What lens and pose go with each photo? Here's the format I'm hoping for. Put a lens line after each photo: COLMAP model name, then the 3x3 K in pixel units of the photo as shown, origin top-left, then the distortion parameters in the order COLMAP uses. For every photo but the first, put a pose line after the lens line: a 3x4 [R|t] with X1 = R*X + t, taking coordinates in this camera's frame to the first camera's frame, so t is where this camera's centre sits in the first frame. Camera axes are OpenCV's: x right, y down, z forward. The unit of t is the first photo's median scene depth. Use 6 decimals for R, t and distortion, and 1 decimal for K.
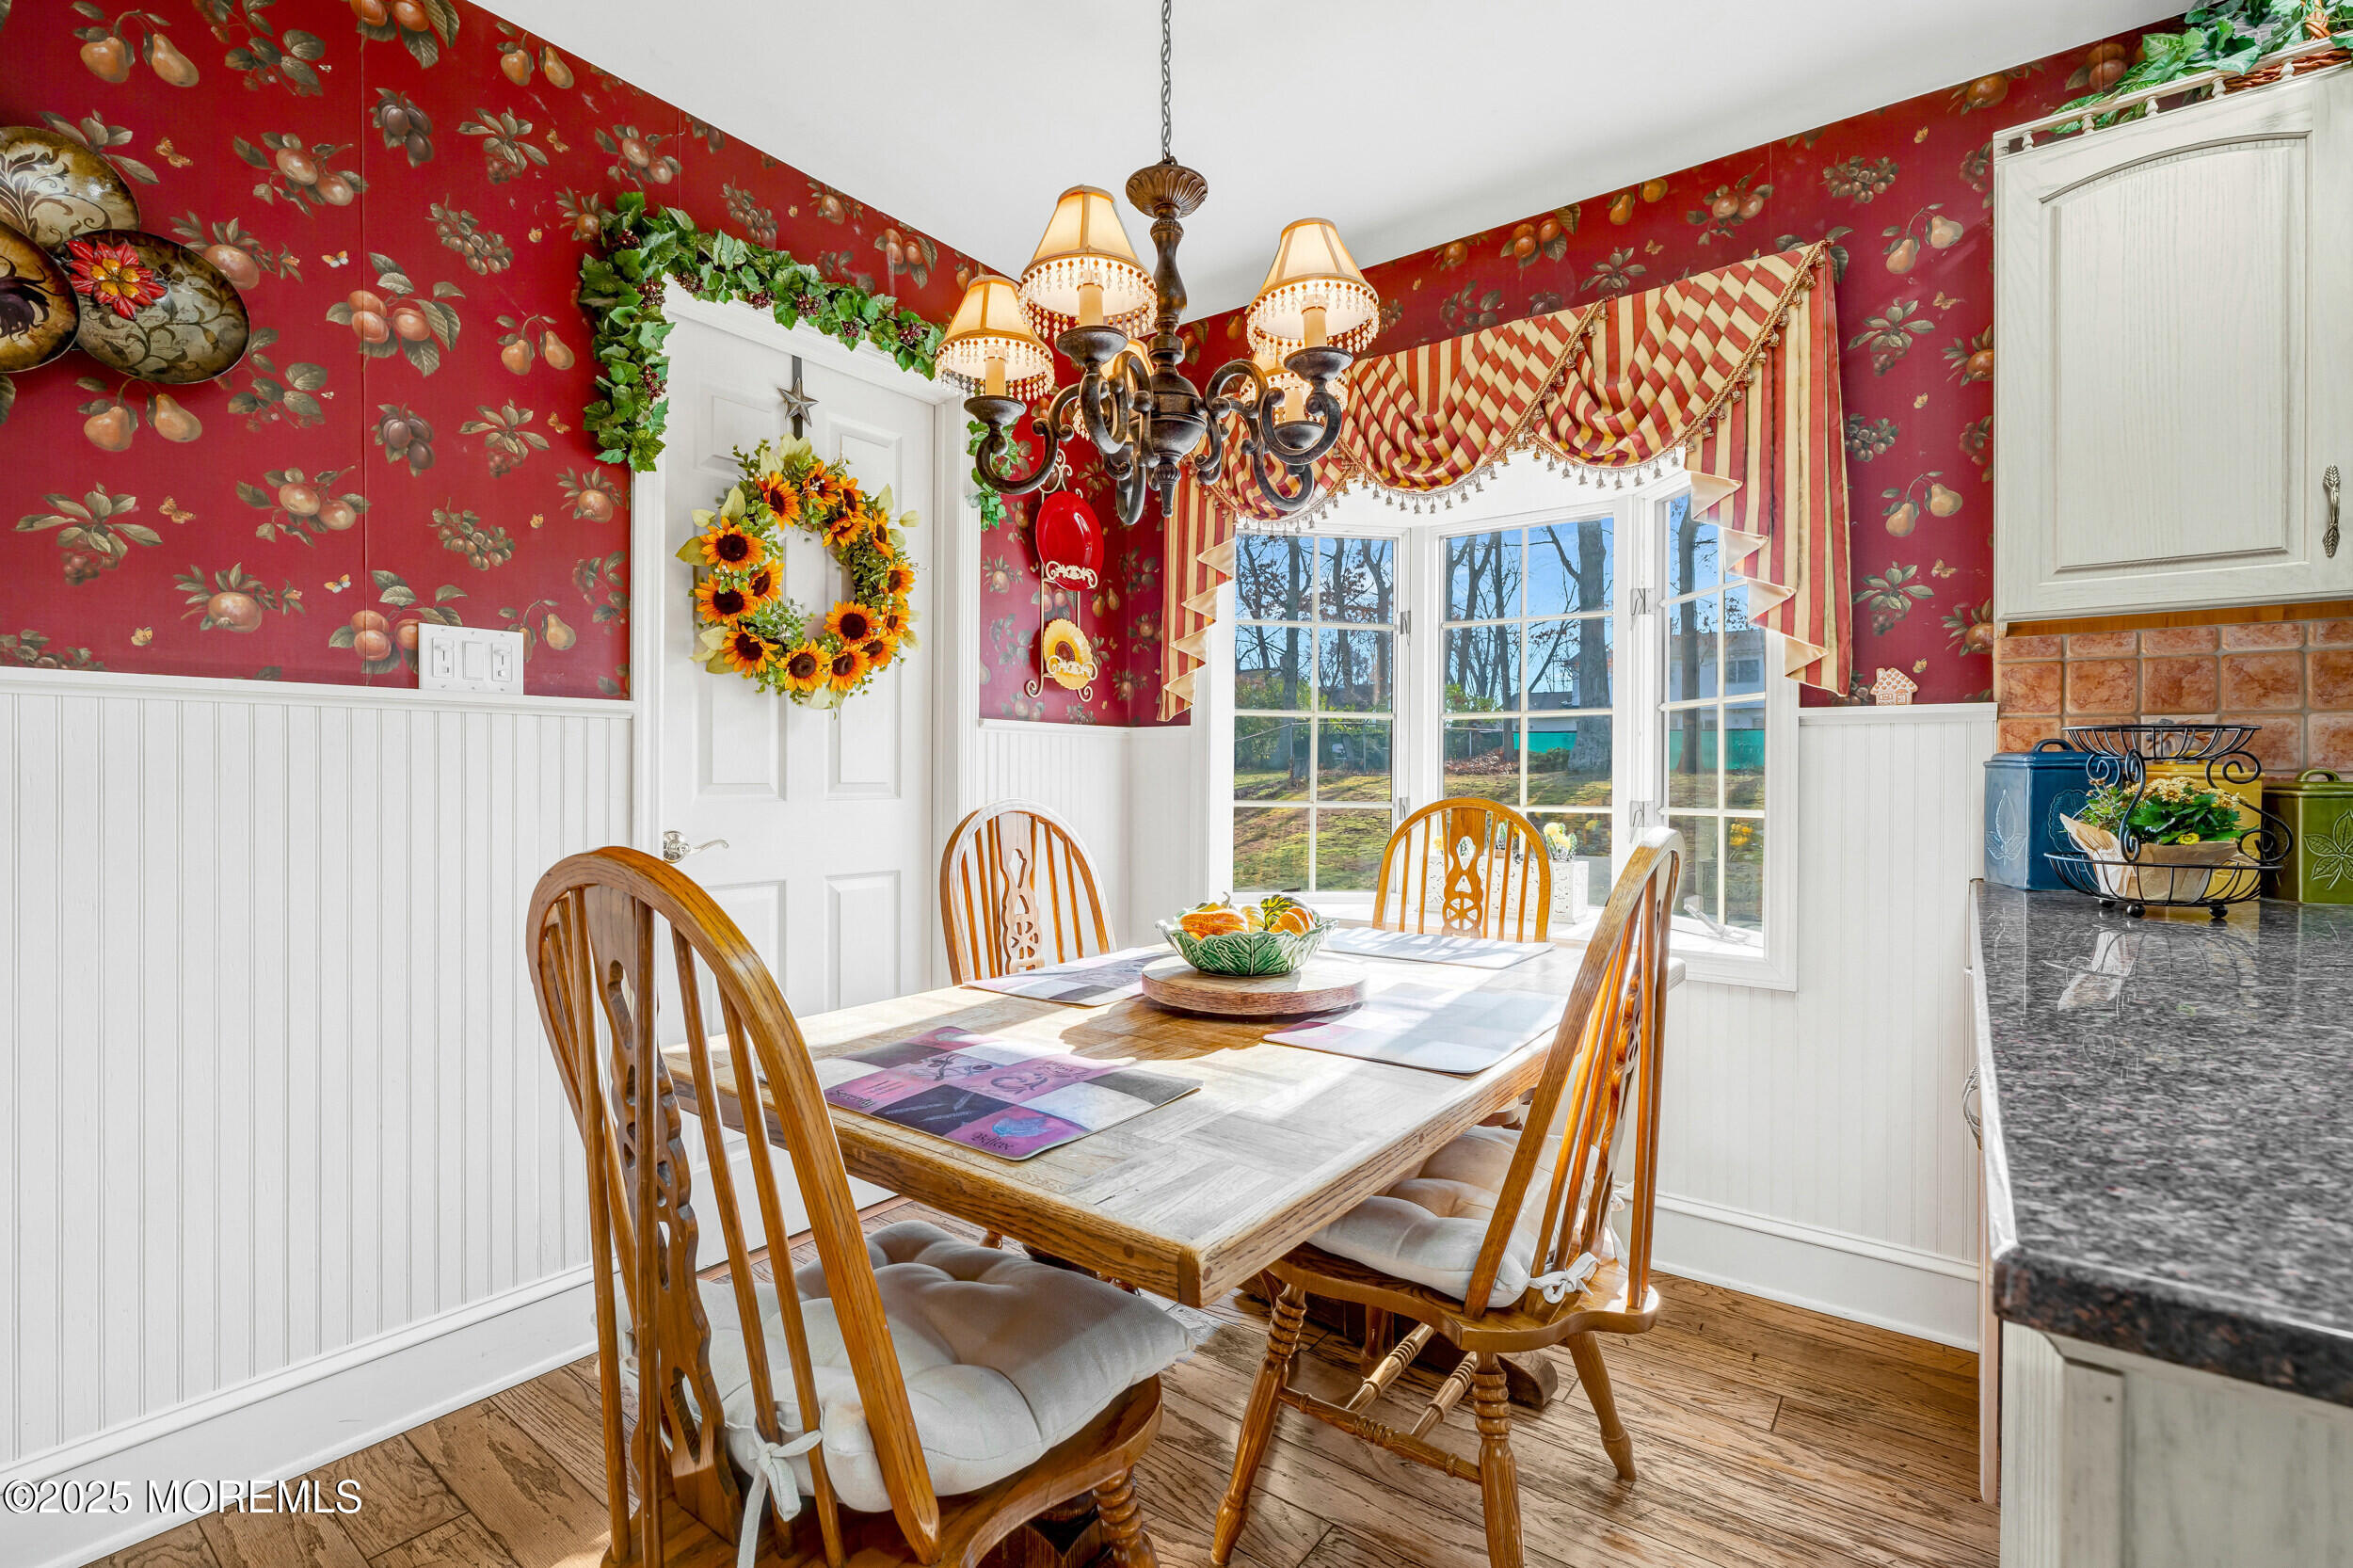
lens RADIAL K [[1075.3, 0, 1183.2], [0, 1075.3, 769.5], [0, 0, 1]] dist [-0.000542, 0.000369]
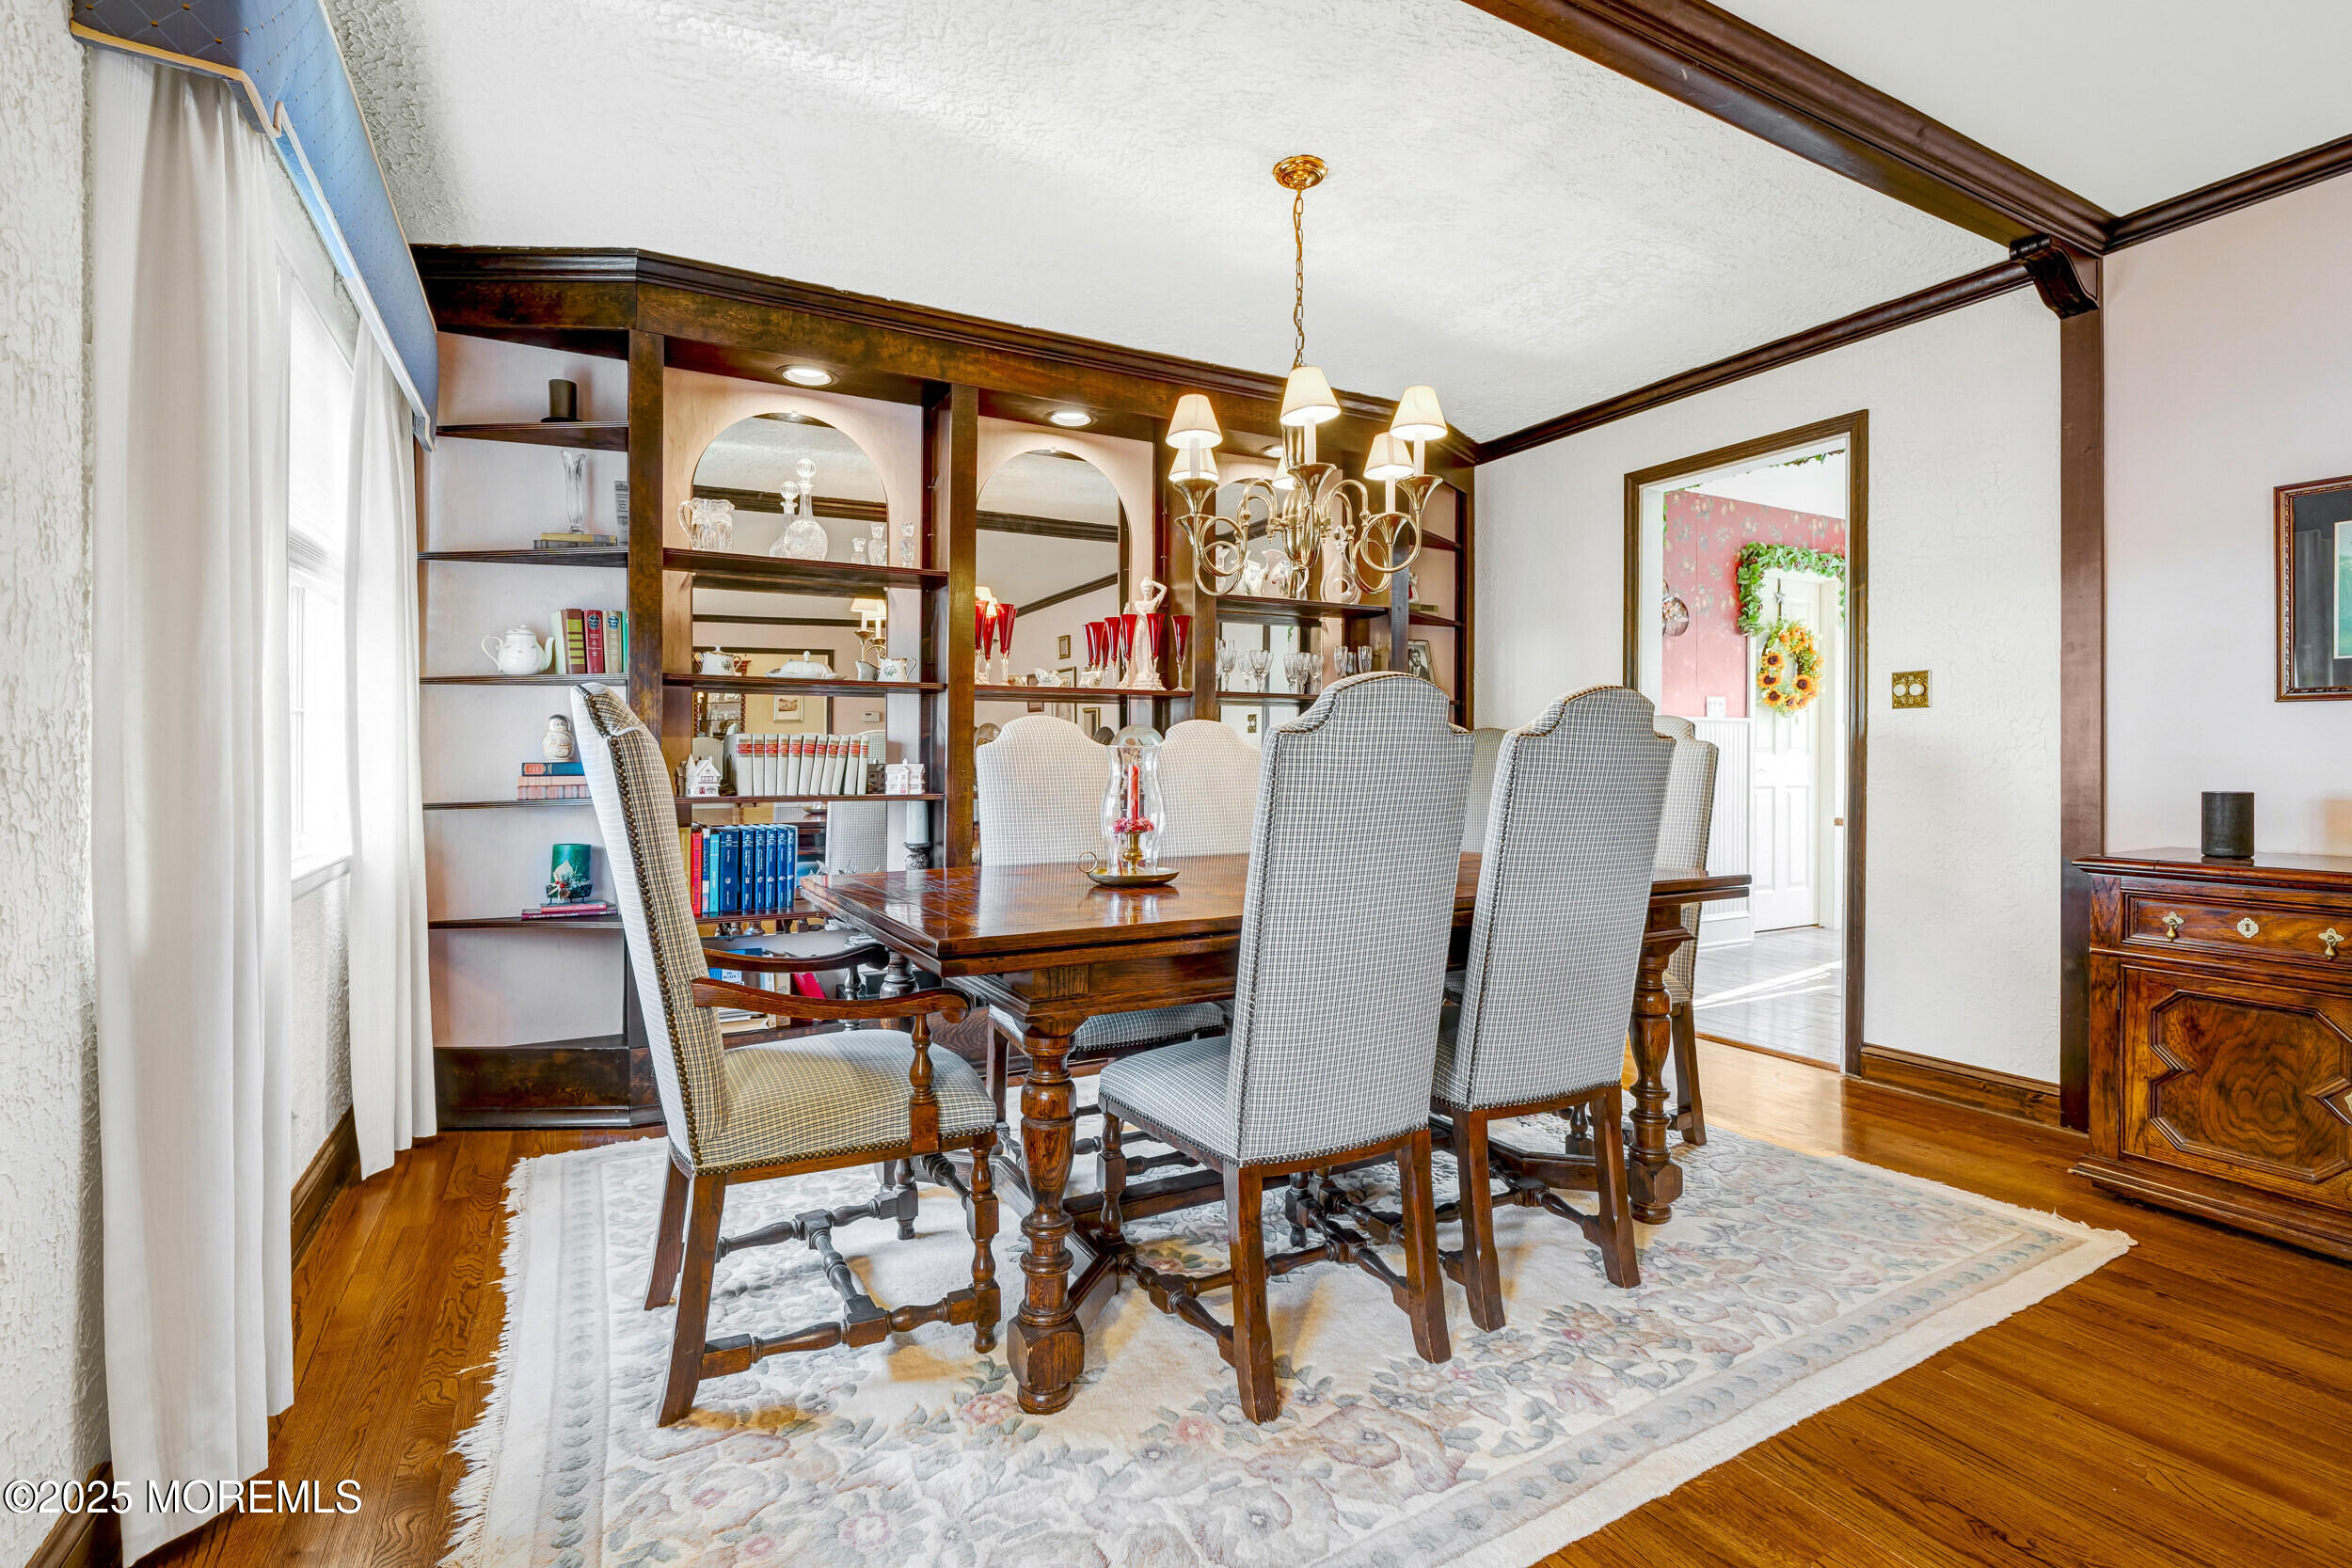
lens RADIAL K [[1074.7, 0, 1182.7], [0, 1074.7, 769.6], [0, 0, 1]] dist [-0.000542, 0.000369]
pose [[0.910515, -0.005016, -0.413446, -0.763135], [0.006259, 0.999979, 0.001651, 0.064813], [0.413429, -0.004091, 0.910527, -2.425718]]
